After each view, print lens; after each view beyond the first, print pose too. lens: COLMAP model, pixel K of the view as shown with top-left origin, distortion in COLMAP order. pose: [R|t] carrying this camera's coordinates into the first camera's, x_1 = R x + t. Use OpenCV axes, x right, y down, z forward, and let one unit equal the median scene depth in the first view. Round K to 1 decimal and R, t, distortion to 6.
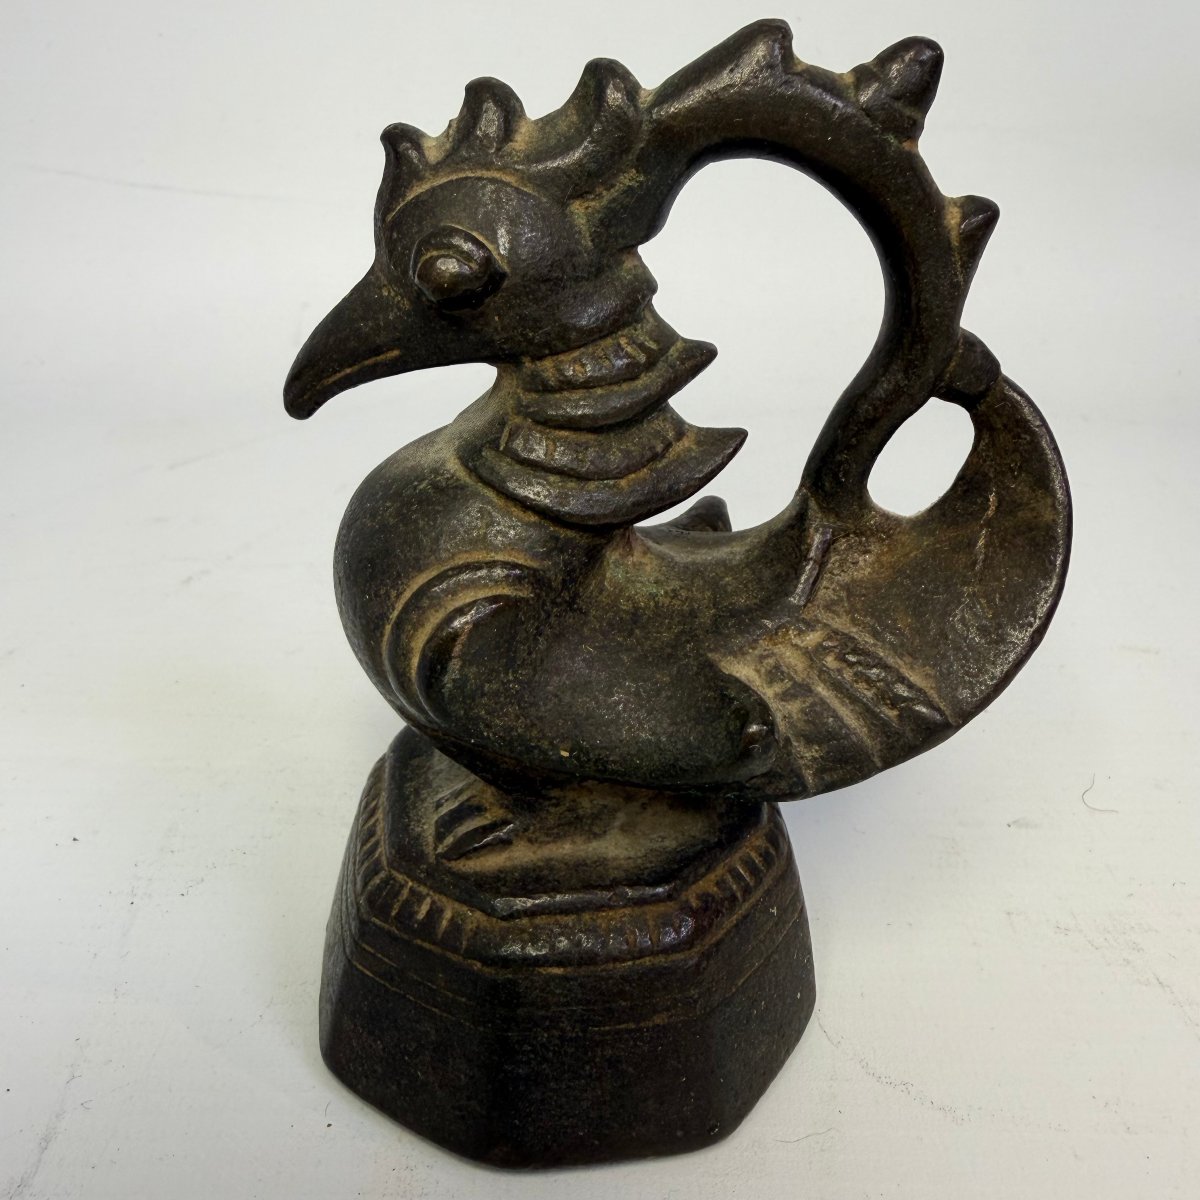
lens RADIAL K [[1146.8, 0, 598.6], [0, 1146.8, 516.1], [0, 0, 1]] dist [0.005995, -0.000494]
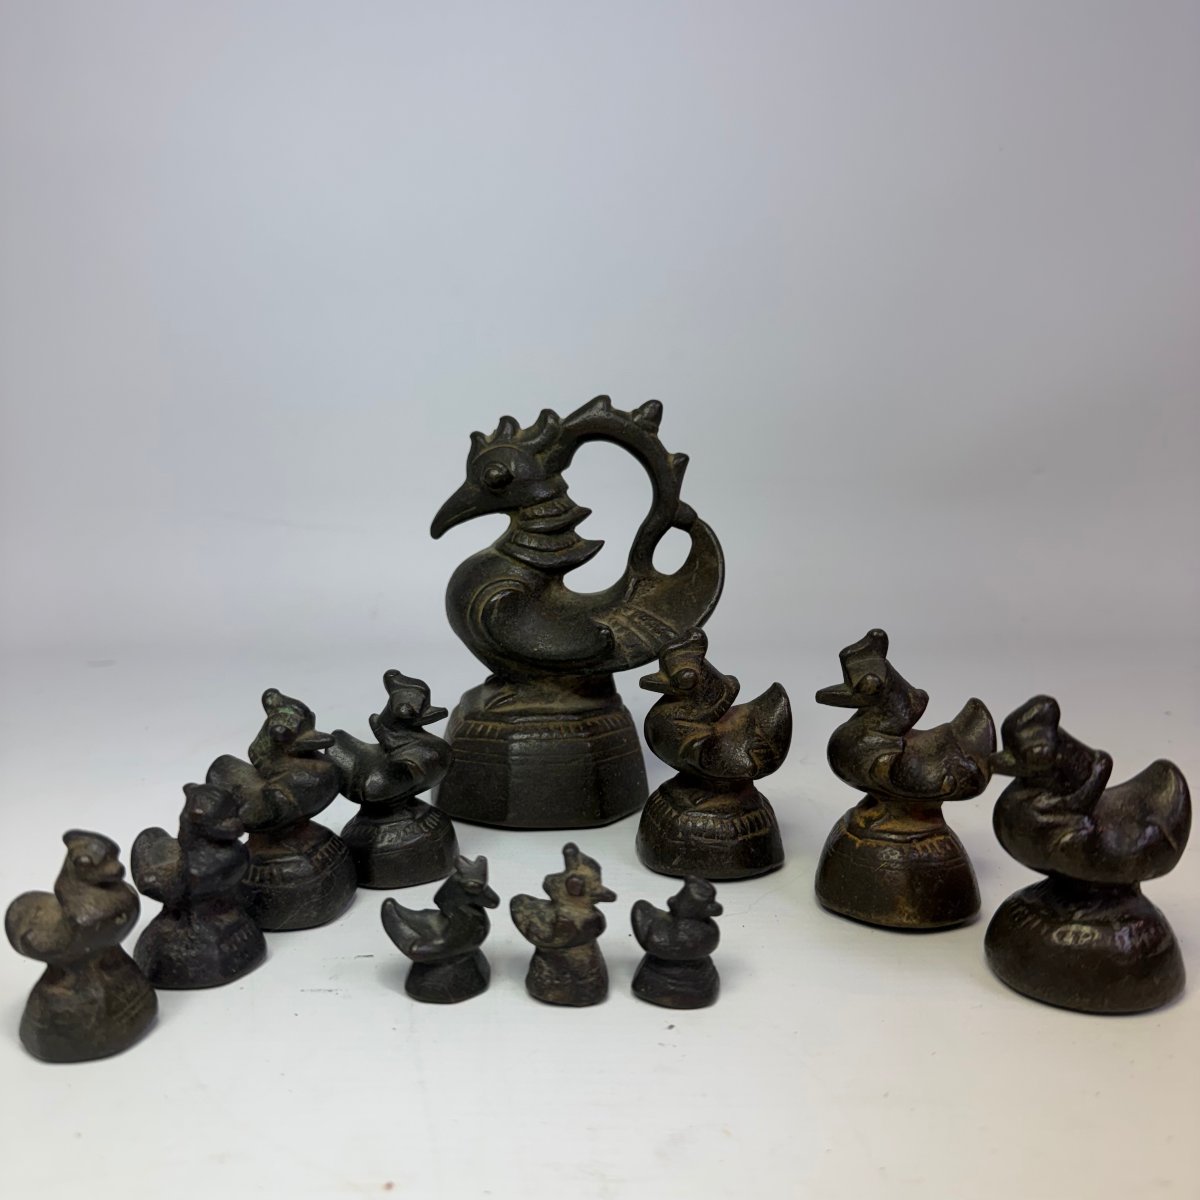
lens RADIAL K [[1156.6, 0, 598.3], [0, 1156.6, 614.2], [0, 0, 1]] dist [0.157316, -0.387562]
pose [[0.999814, -0.018998, 0.003273, 0.107007], [0.019192, 0.964829, -0.262178, 0.820601], [0.001823, 0.262192, 0.965014, -1.594861]]
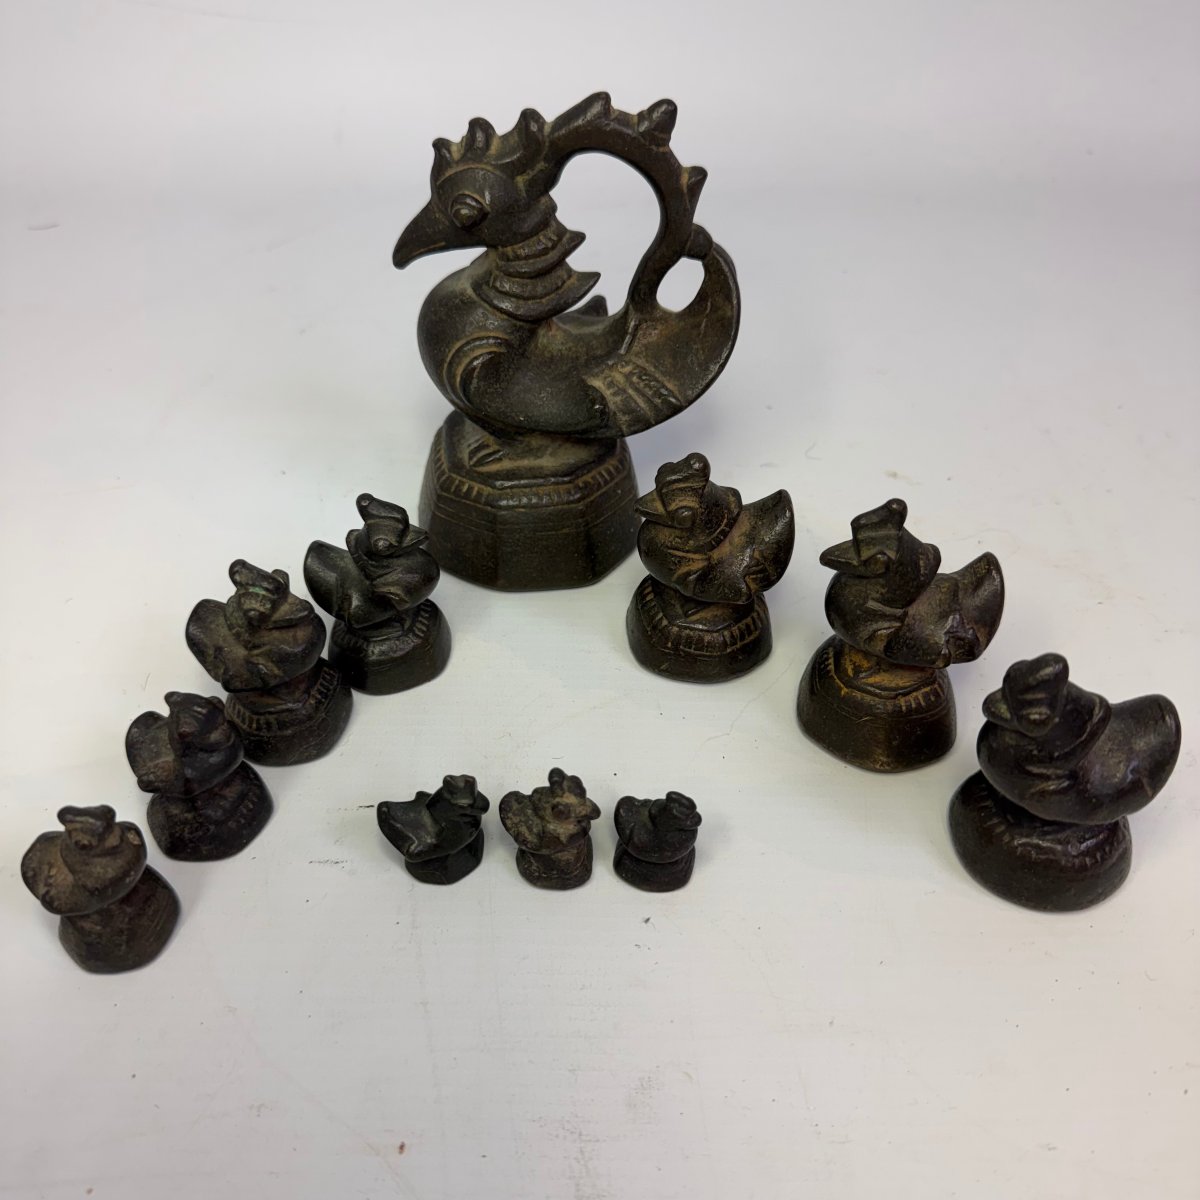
lens RADIAL K [[1156.6, 0, 598.3], [0, 1156.6, 614.2], [0, 0, 1]] dist [0.157316, -0.387562]
pose [[0.999953, -0.003351, -0.009100, 0.149016], [0.006030, 0.949773, 0.312881, -0.162342], [0.007595, -0.312921, 0.949749, -1.419183]]
